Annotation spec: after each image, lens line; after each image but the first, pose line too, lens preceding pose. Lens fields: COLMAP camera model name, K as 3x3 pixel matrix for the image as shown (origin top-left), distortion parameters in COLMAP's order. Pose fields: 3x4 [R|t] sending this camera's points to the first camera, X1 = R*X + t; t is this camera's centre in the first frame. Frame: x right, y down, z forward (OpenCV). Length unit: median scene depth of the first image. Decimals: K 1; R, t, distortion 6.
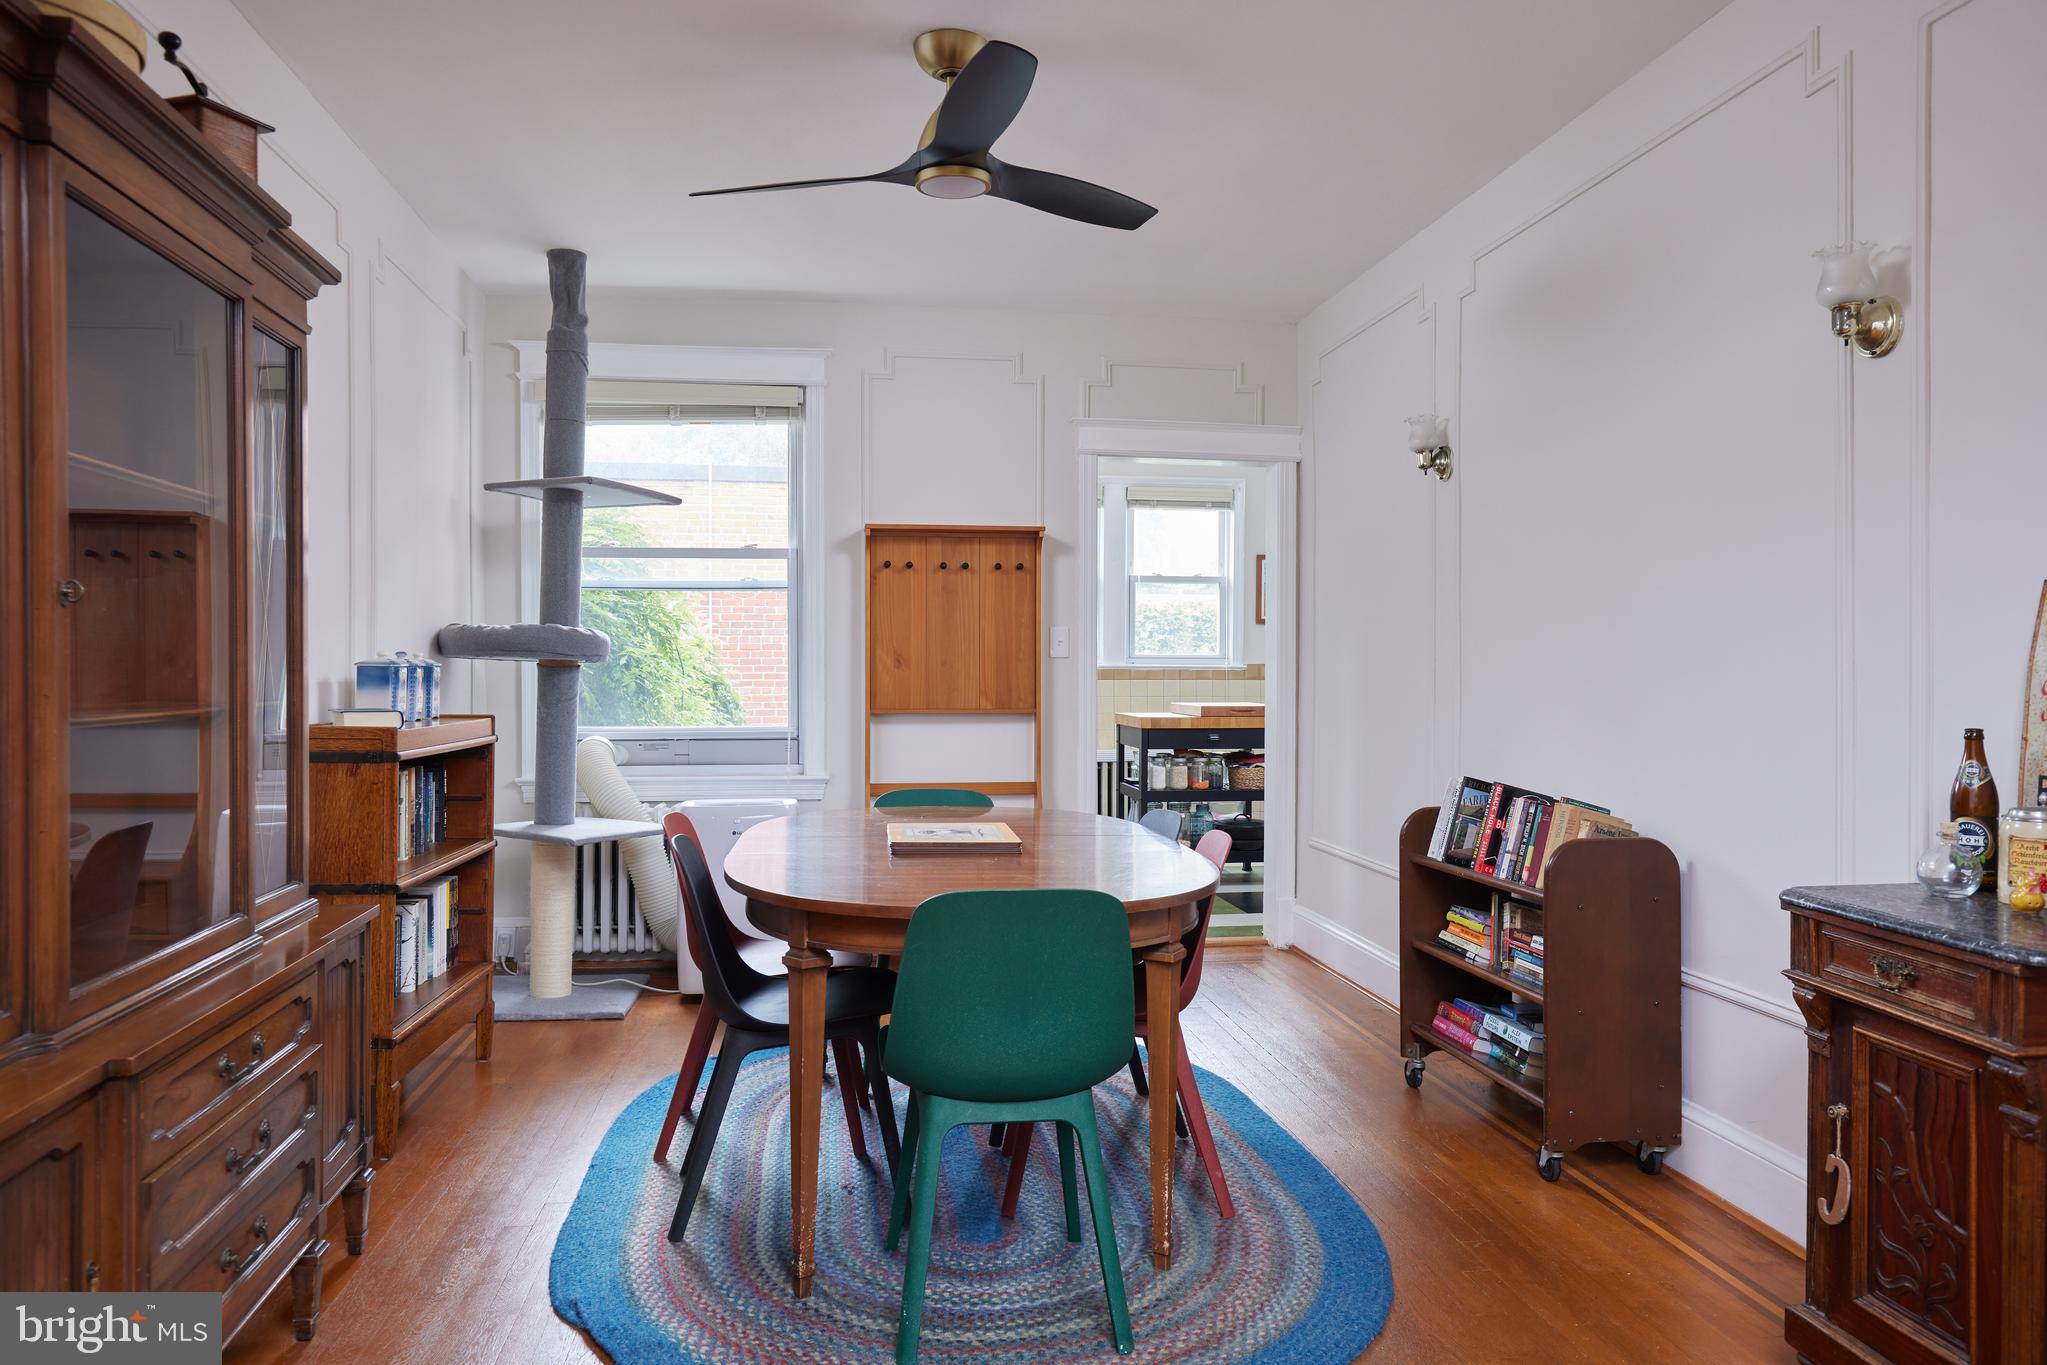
lens RADIAL K [[1381.5, 0, 1028.2], [0, 1381.5, 675.1], [0, 0, 1]] dist [-0.004303, 0.006822]
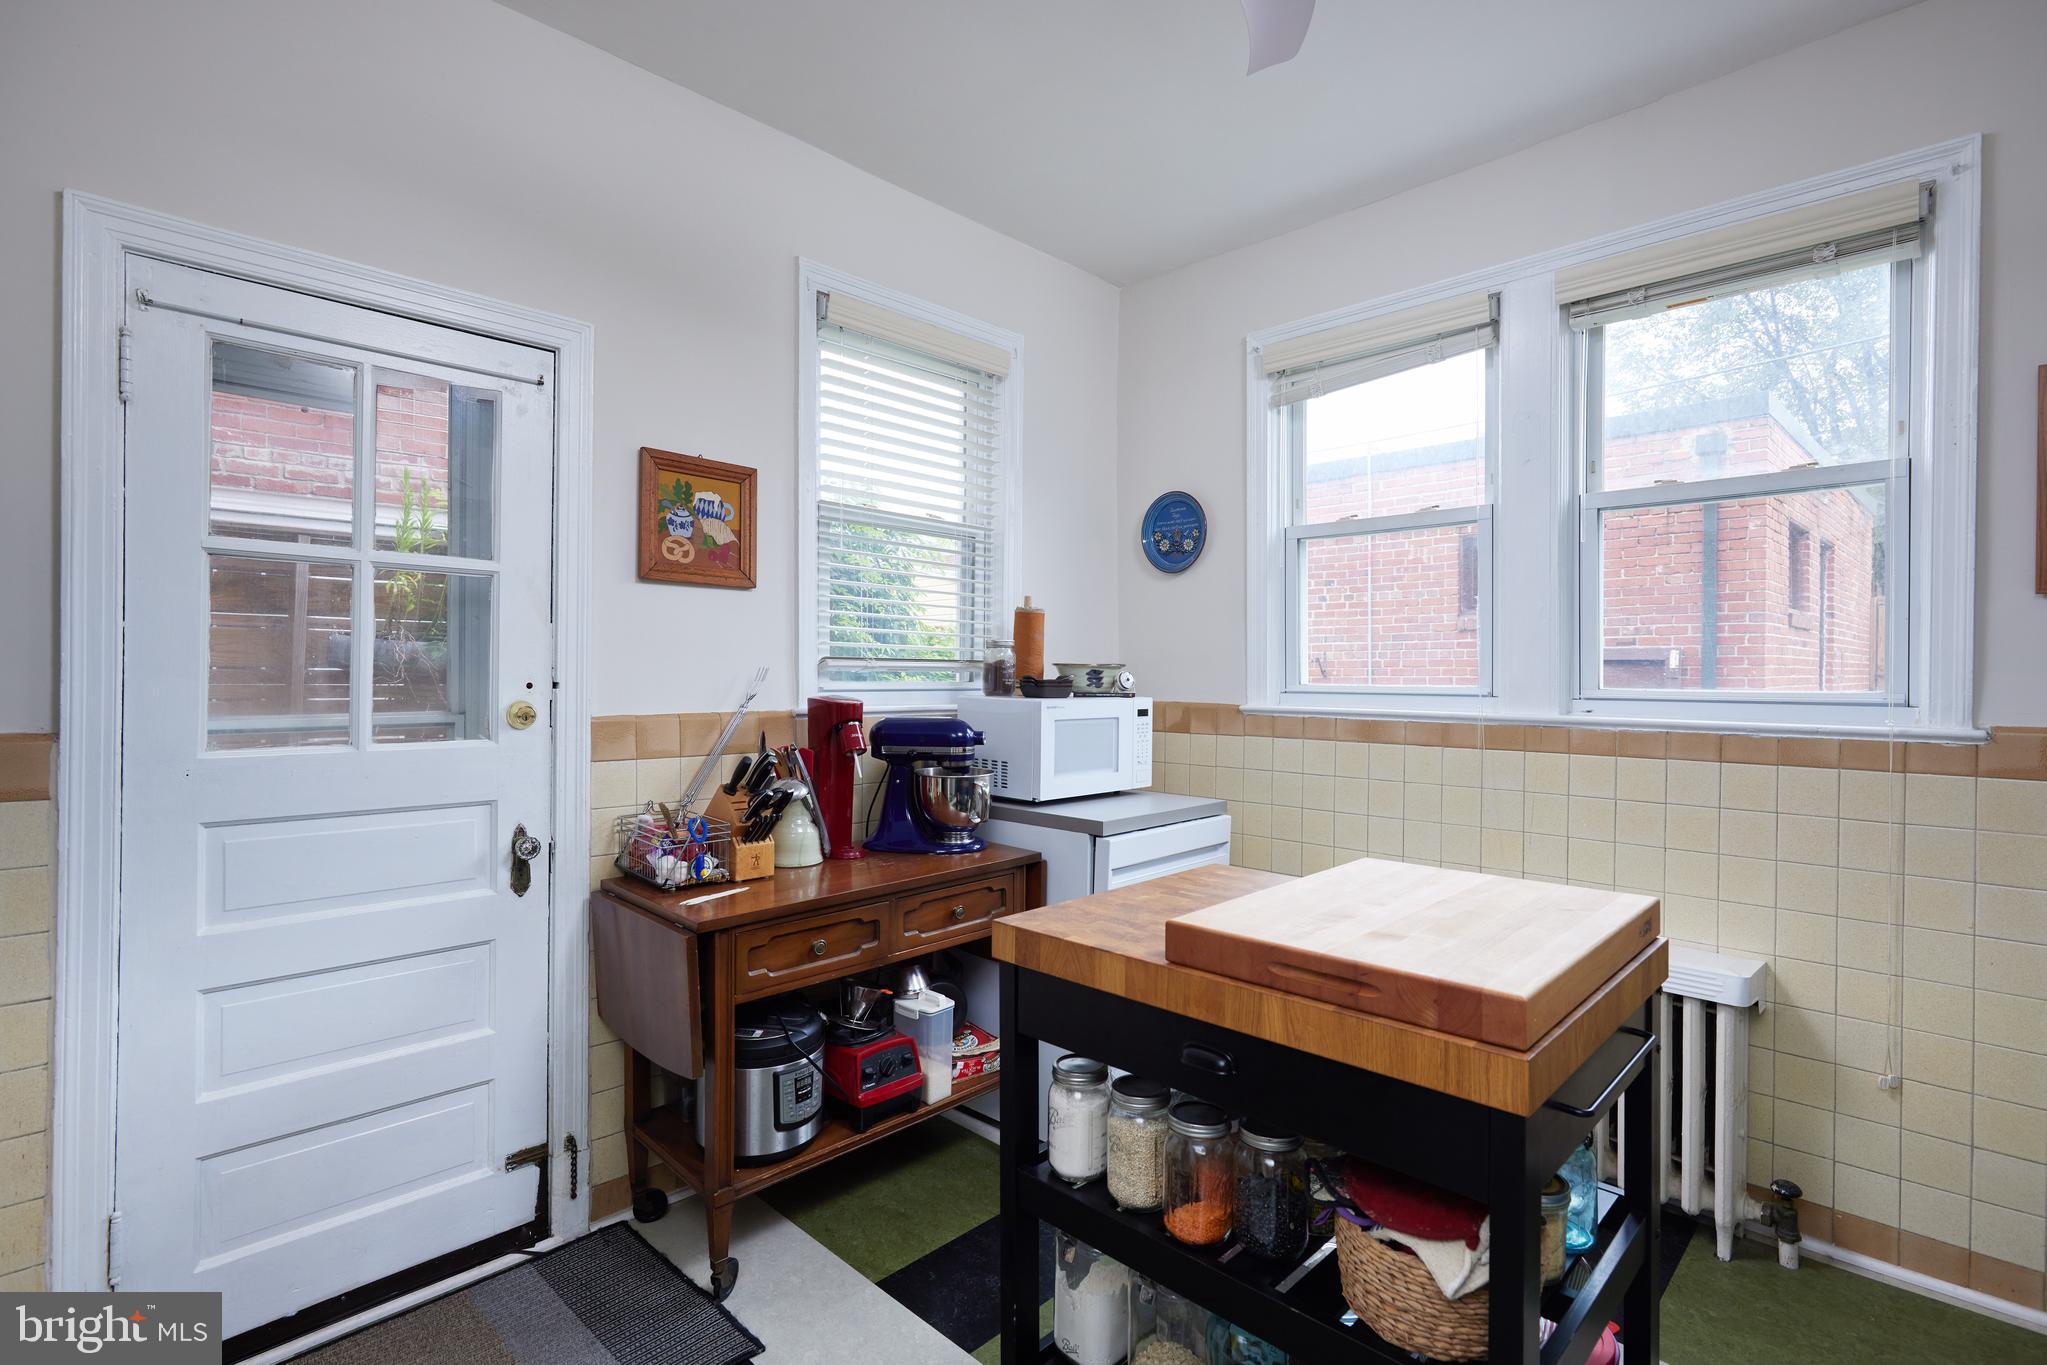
lens RADIAL K [[982.2, 0, 1029.6], [0, 982.2, 674.1], [0, 0, 1]] dist [-0.000671, -0.000468]
pose [[0.613791, 0.005340, -0.789451, 0.377209], [-0.009183, 0.999958, -0.000376, -0.033485], [0.789415, 0.007481, 0.613814, 1.306838]]
